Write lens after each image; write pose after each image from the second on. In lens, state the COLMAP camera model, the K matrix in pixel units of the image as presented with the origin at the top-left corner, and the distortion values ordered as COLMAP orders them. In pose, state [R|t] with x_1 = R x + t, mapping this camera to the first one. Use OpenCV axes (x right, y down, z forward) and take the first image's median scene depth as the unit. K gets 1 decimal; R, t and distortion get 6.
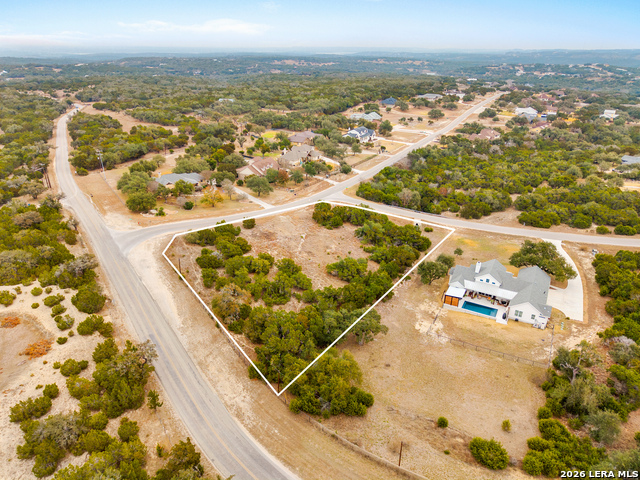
lens RADIAL K [[428.0, 0, 320.0], [0, 428.0, 240.0], [0, 0, 1]] dist [0.028812, -0.000265]
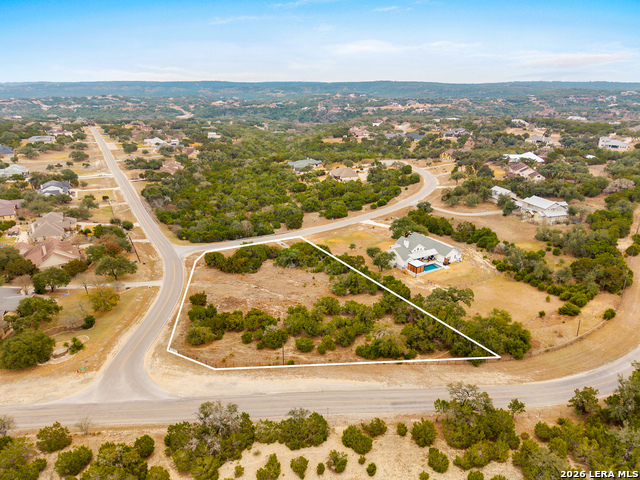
lens RADIAL K [[428.0, 0, 320.0], [0, 428.0, 240.0], [0, 0, 1]] dist [0.028812, -0.000265]
pose [[0.509491, -0.302752, 0.805457, -1.034081], [0.351943, 0.927501, 0.126004, -0.257290], [-0.785210, 0.219277, 0.579105, 0.476241]]
